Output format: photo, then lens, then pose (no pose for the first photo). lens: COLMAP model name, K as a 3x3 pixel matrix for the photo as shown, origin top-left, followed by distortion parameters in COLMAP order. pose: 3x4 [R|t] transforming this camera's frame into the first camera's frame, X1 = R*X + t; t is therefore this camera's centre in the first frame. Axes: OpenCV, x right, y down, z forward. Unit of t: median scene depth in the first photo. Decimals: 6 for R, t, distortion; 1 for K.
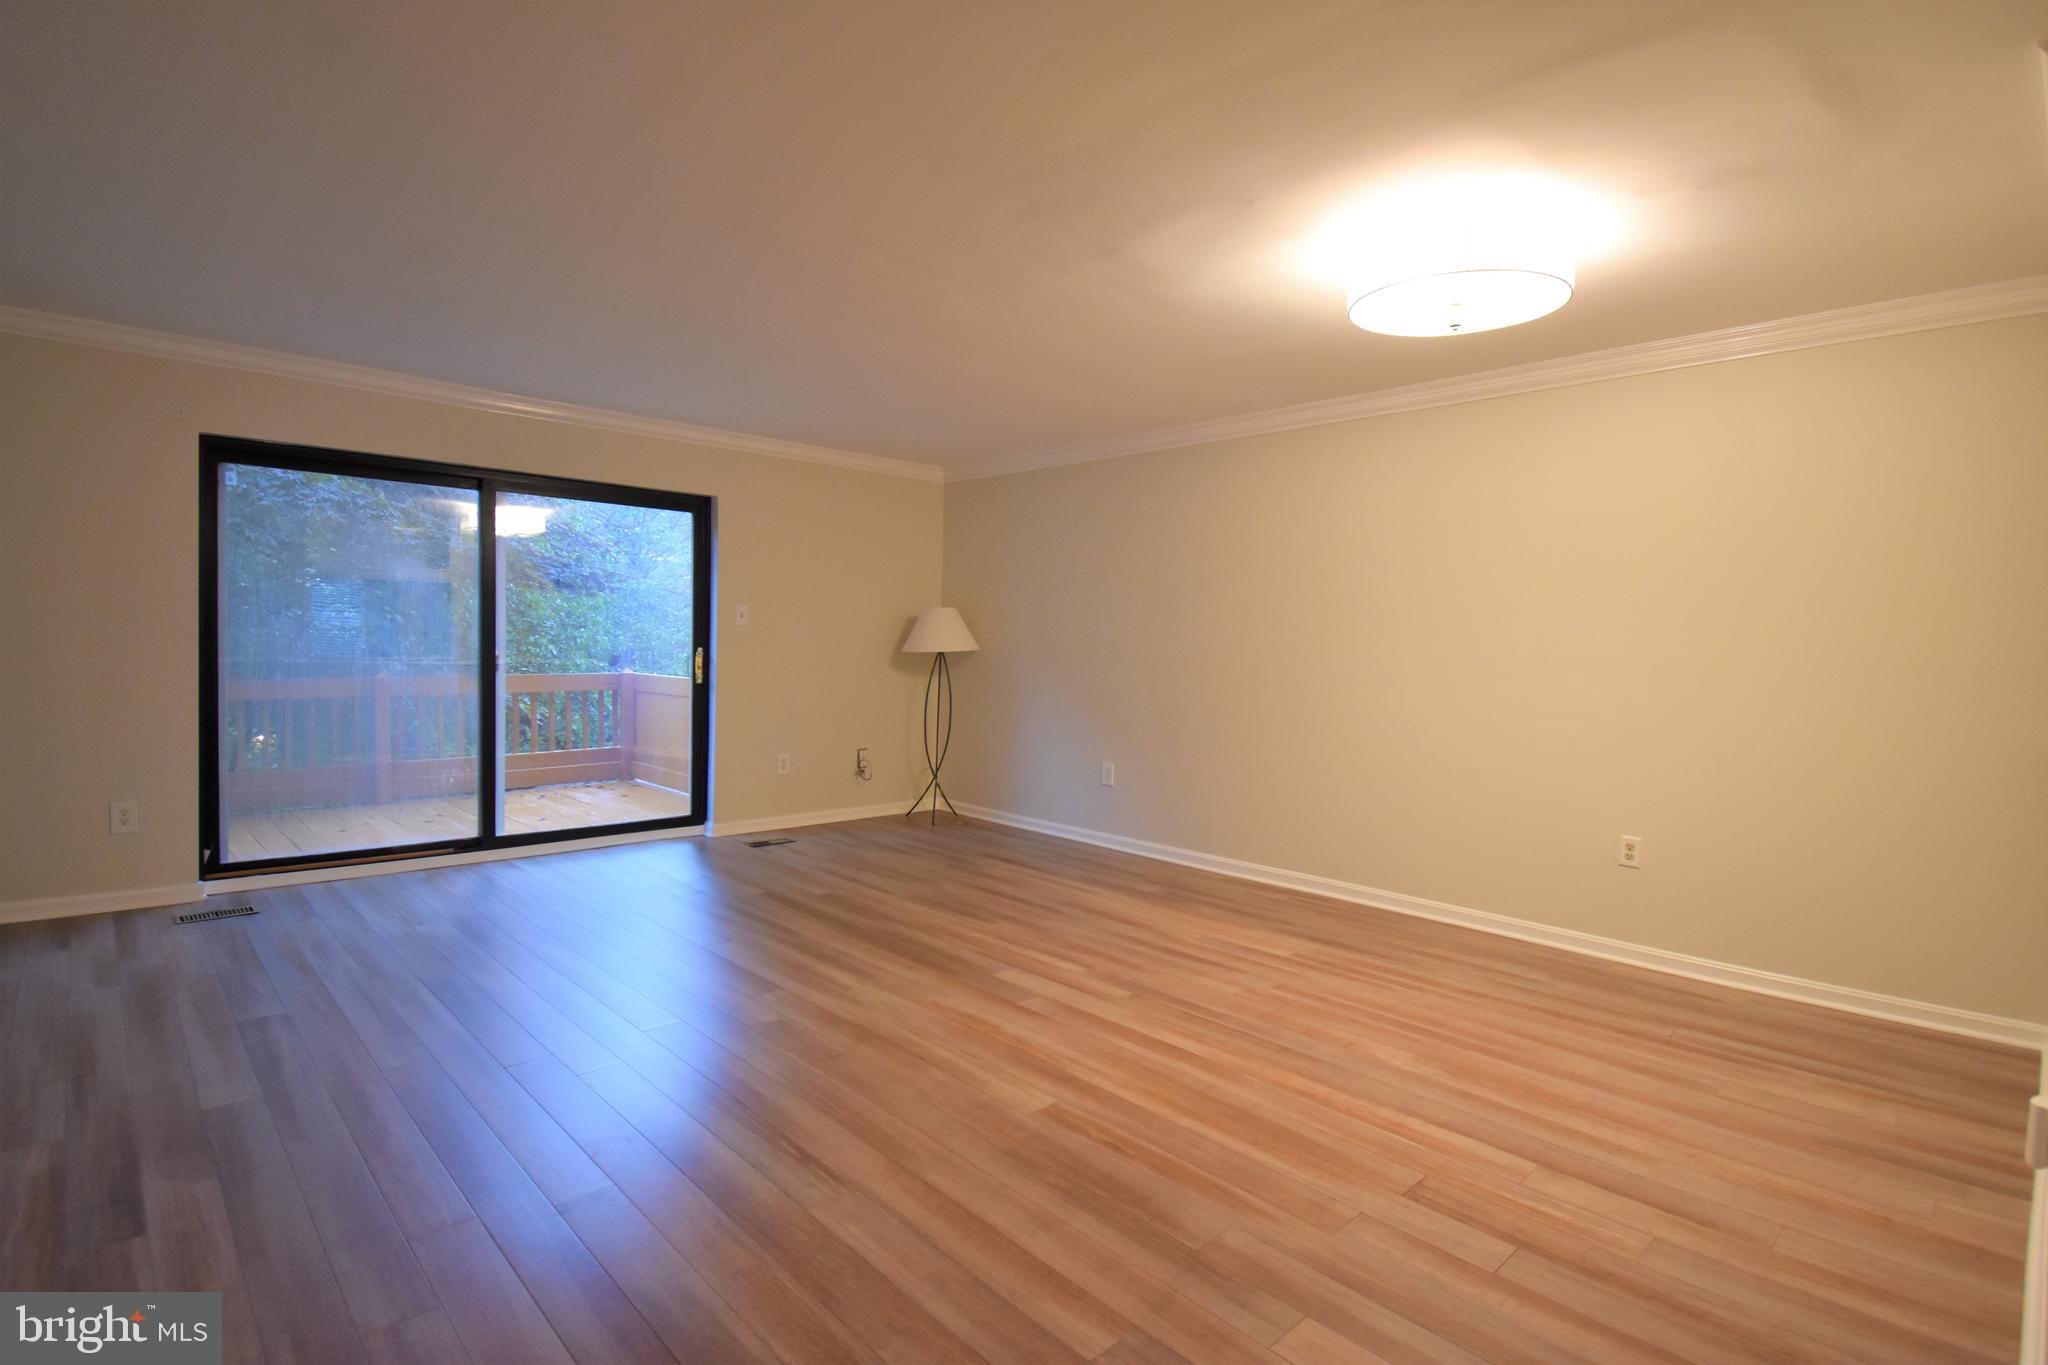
lens RADIAL K [[994.5, 0, 1024.0], [0, 994.5, 682.5], [0, 0, 1]] dist [0.003223, -0.018732]
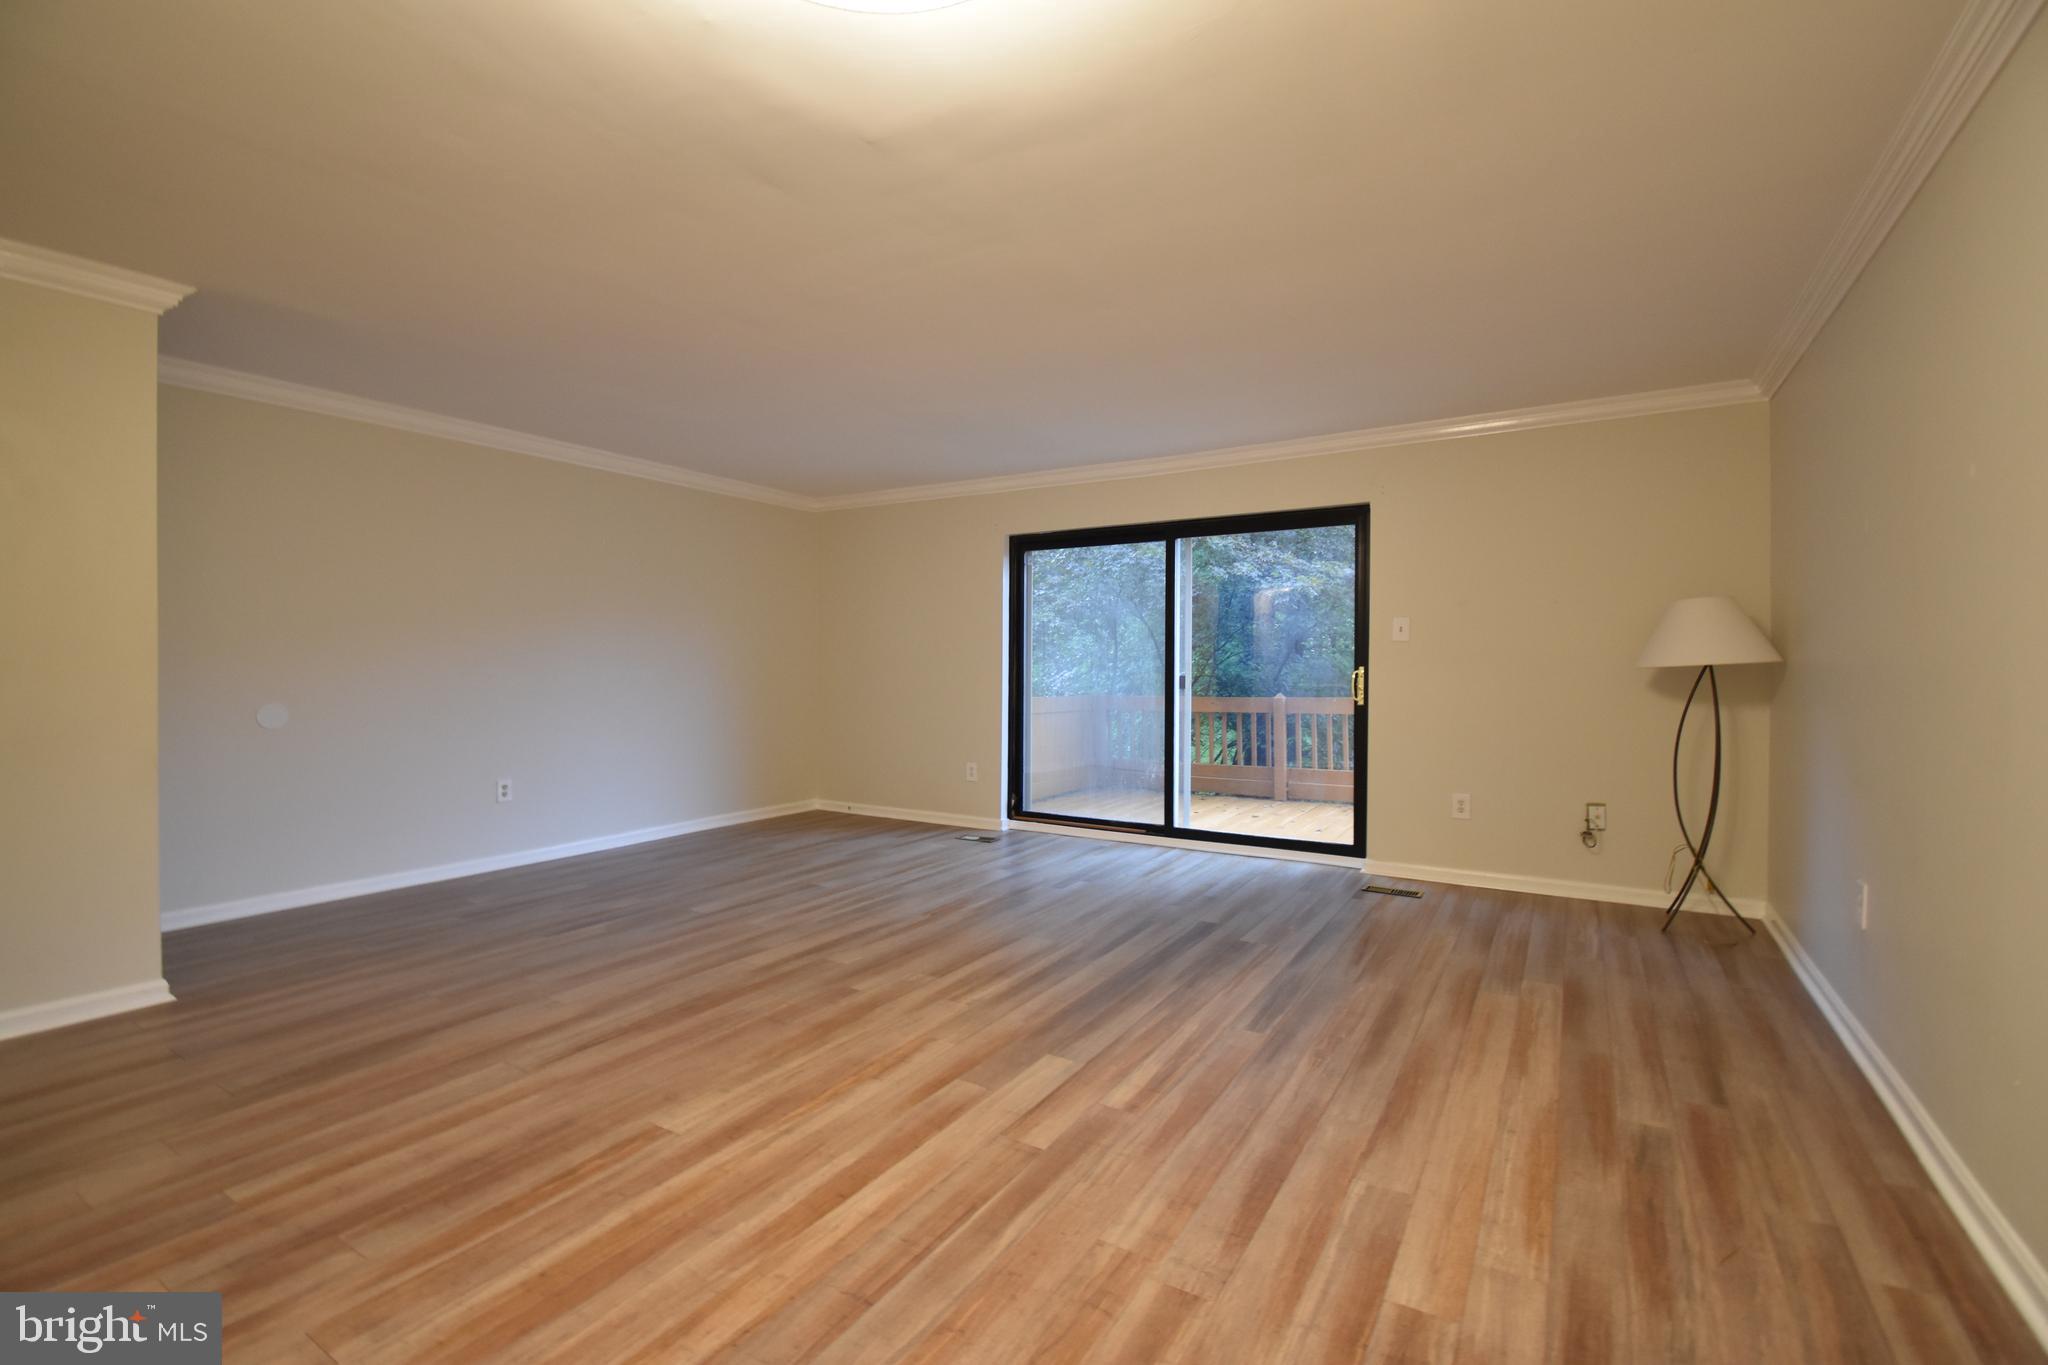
lens RADIAL K [[902.4, 0, 1022.4], [0, 902.4, 675.4], [0, 0, 1]] dist [0.023424, -0.028395]
pose [[0.256594, -0.010813, -0.966459, 0.744578], [-0.032420, 0.999278, -0.019788, 0.000374], [0.965975, 0.036410, 0.256058, 0.855187]]
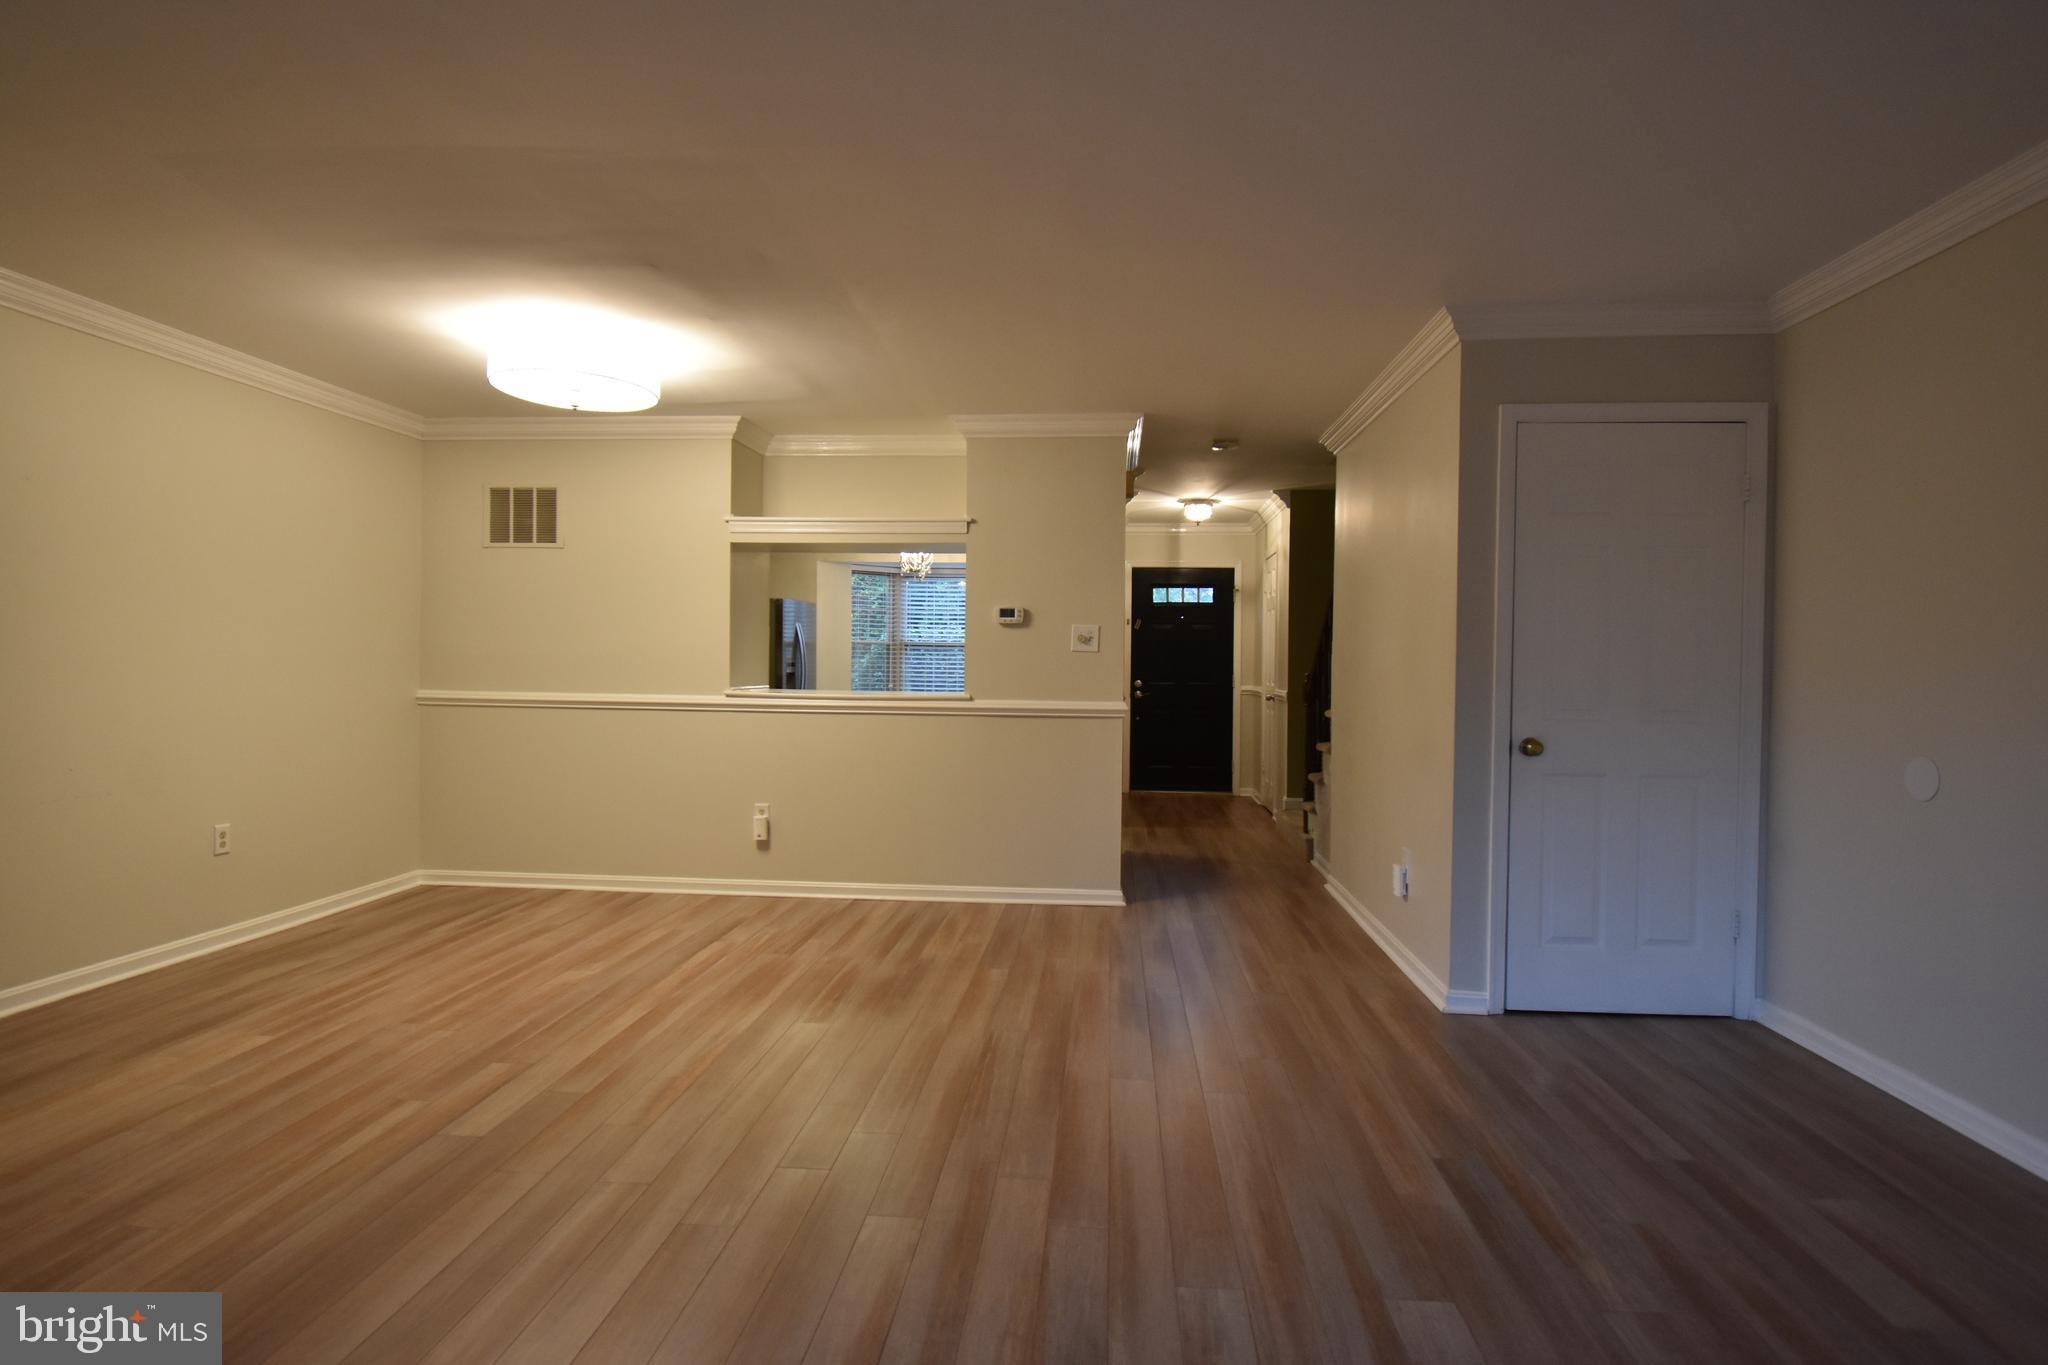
lens RADIAL K [[1022.8, 0, 1024.0], [0, 1022.8, 682.5], [0, 0, 1]] dist [-0.002696, -0.000849]
pose [[-0.667553, -0.044908, 0.743206, -0.867172], [0.000907, 0.998130, 0.061127, -0.067325], [-0.744561, 0.041480, -0.666264, 1.291128]]
